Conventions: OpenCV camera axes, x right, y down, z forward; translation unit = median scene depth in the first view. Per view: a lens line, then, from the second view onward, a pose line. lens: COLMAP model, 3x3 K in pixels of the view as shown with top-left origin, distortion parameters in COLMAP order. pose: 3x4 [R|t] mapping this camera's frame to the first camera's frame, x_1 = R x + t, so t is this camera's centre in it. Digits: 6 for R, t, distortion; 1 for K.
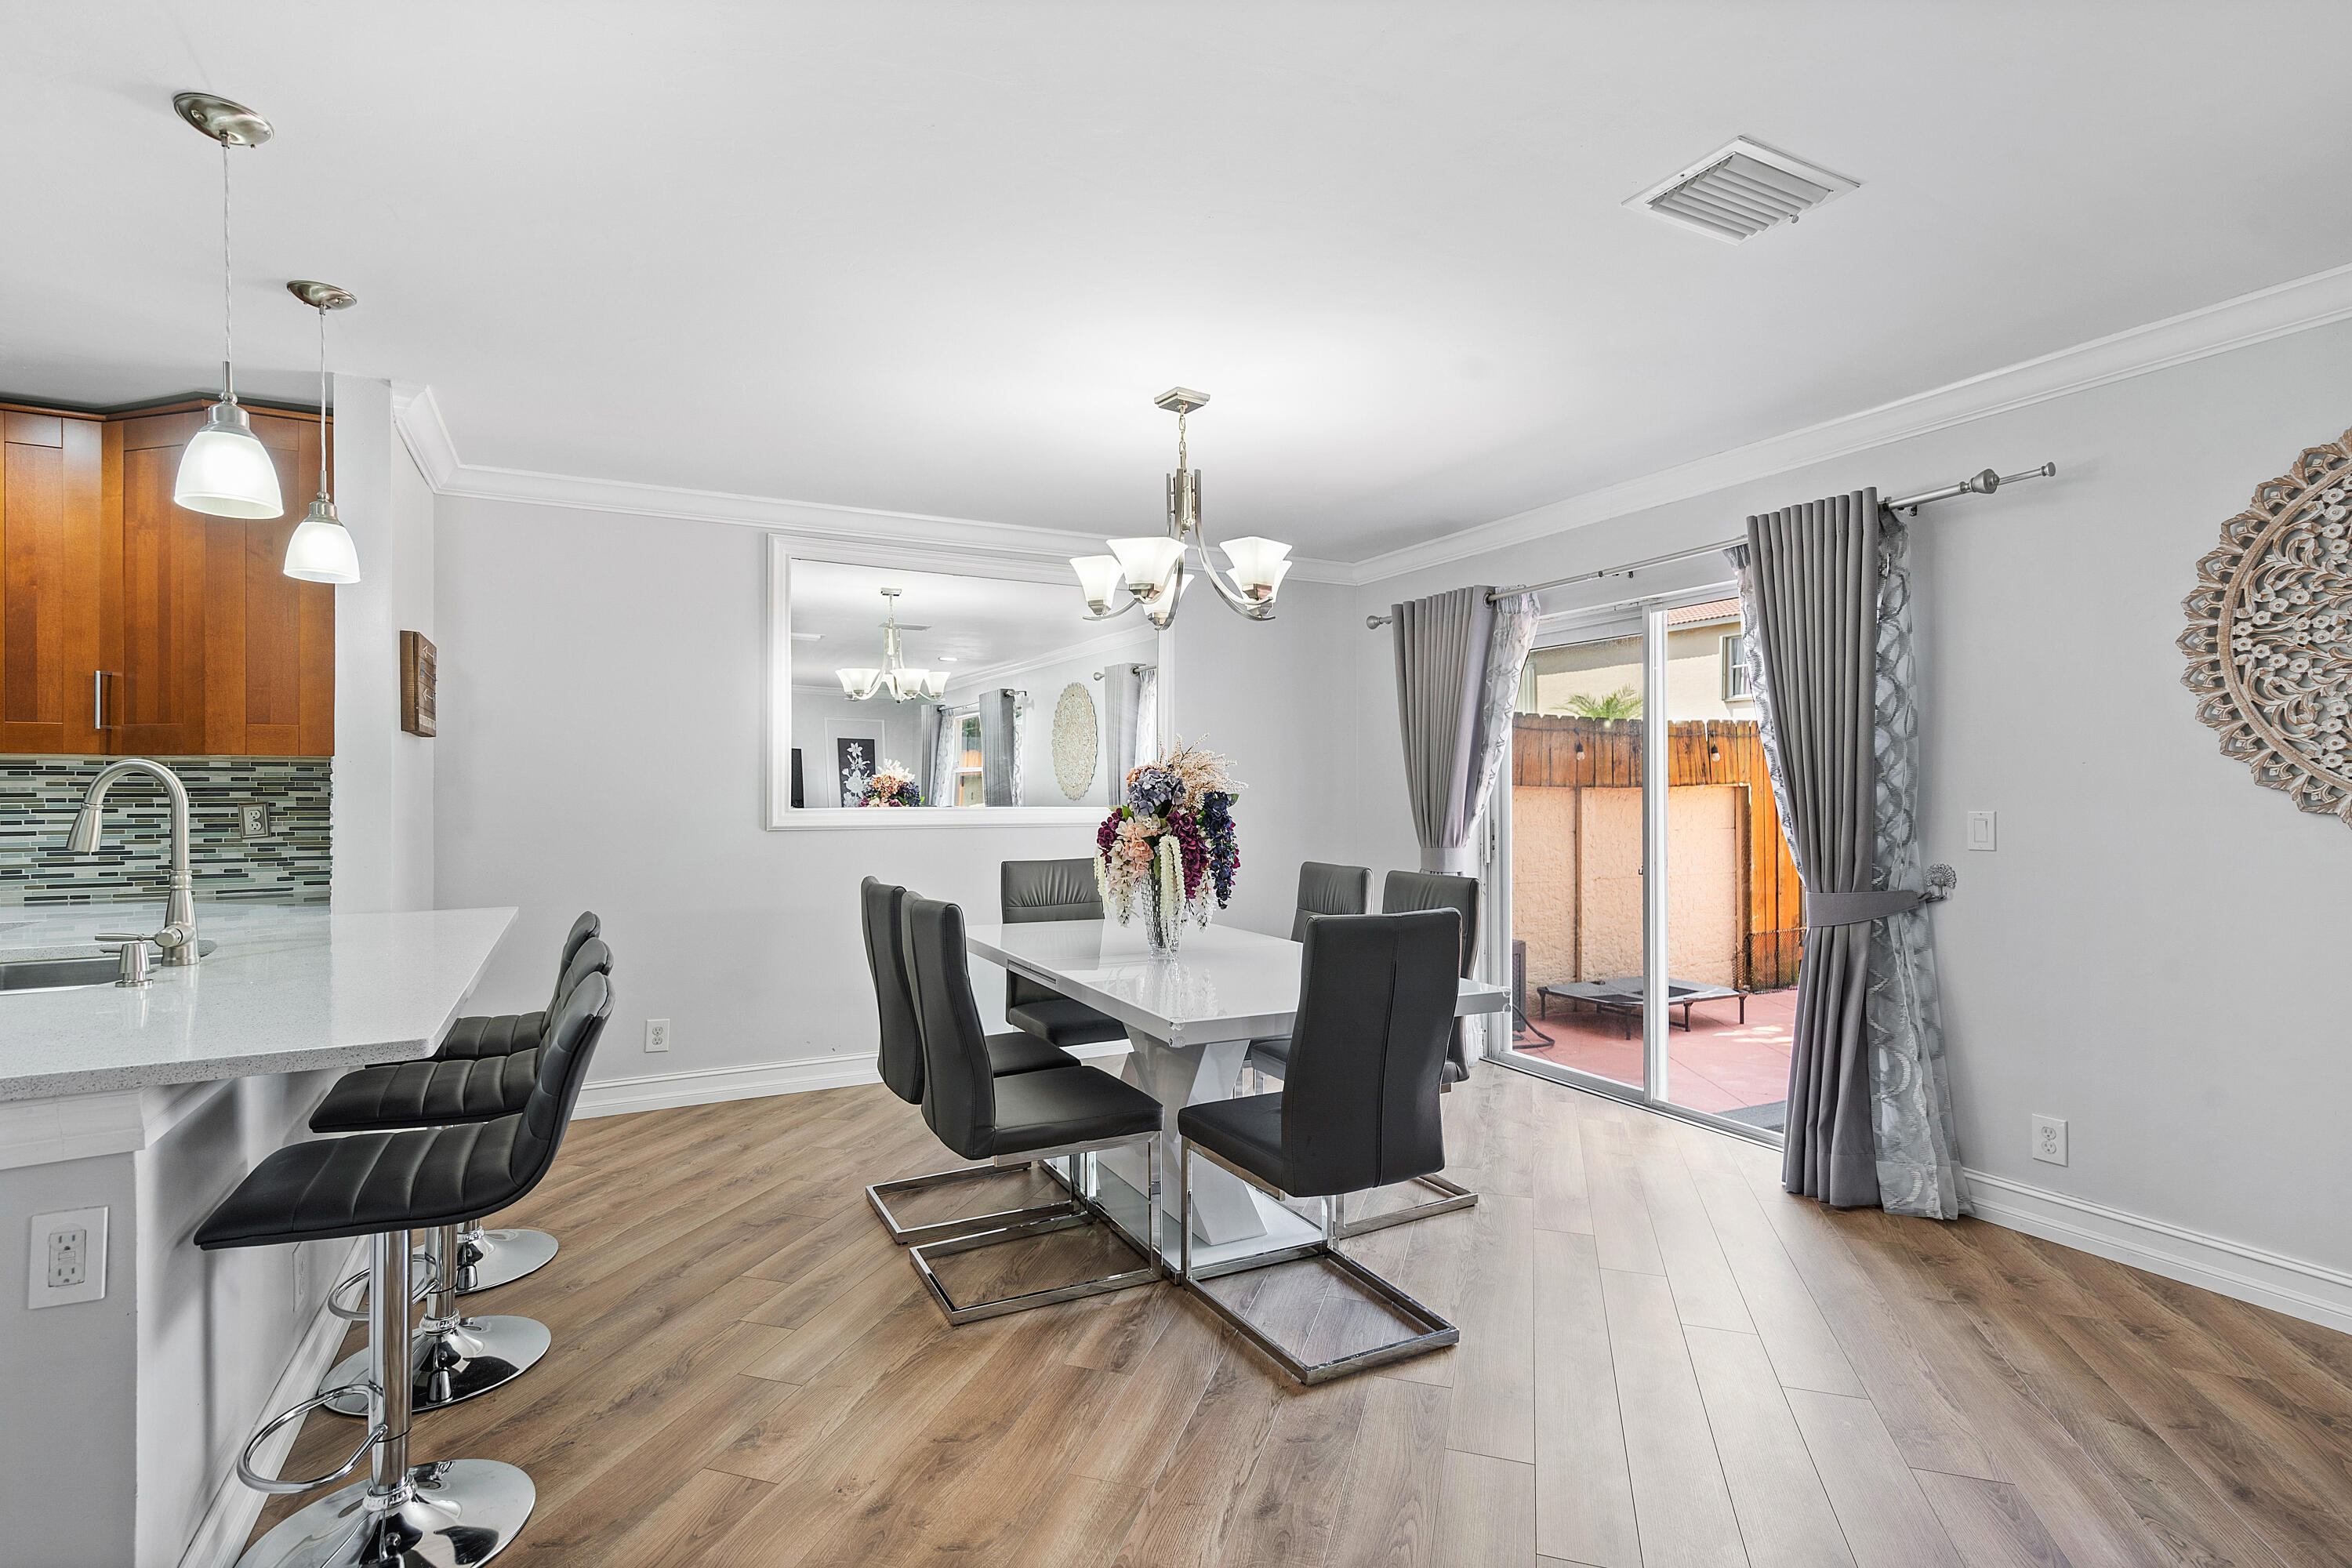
lens RADIAL K [[1143.4, 0, 1146.3], [0, 1143.4, 794.8], [0, 0, 1]] dist [0.030229, 0.000077]
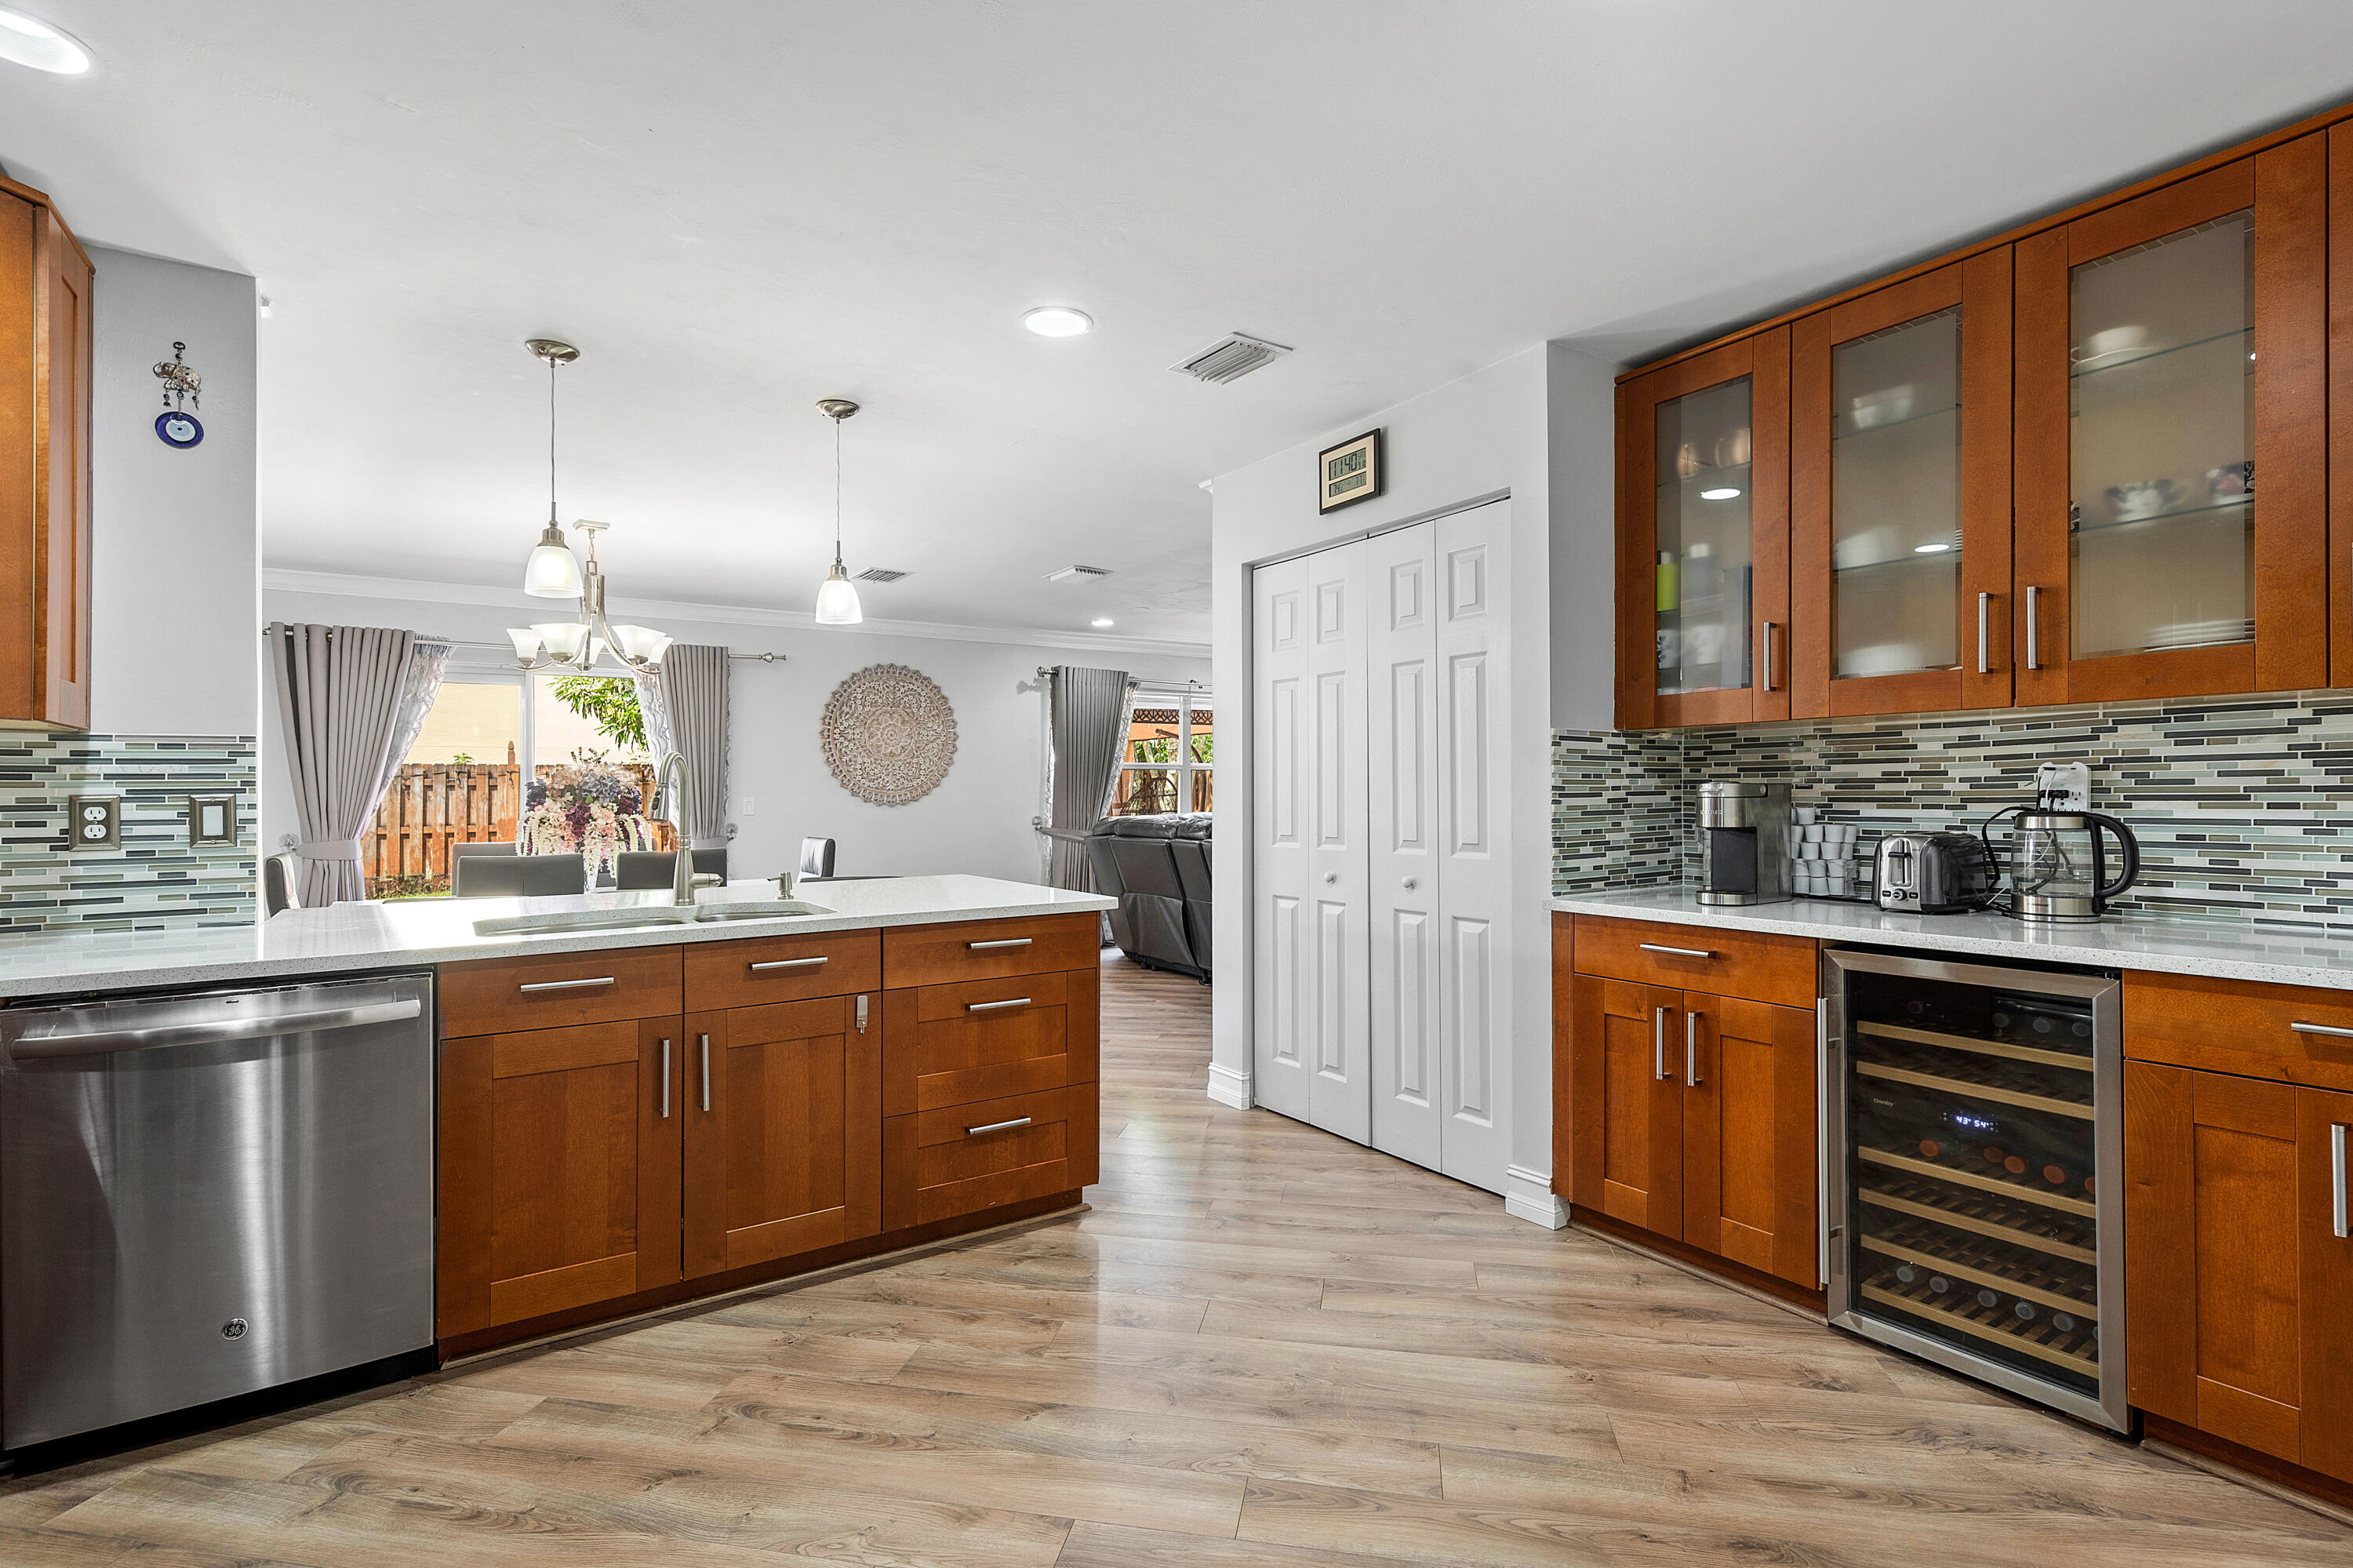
lens RADIAL K [[1080.1, 0, 1176.5], [0, 1080.1, 784.0], [0, 0, 1]] dist [0.008795, -0.000191]
pose [[-0.116333, 0.009682, 0.993163, -1.328044], [0.013288, 0.999878, -0.008191, 0.013594], [-0.993121, 0.012244, -0.116447, 0.376298]]
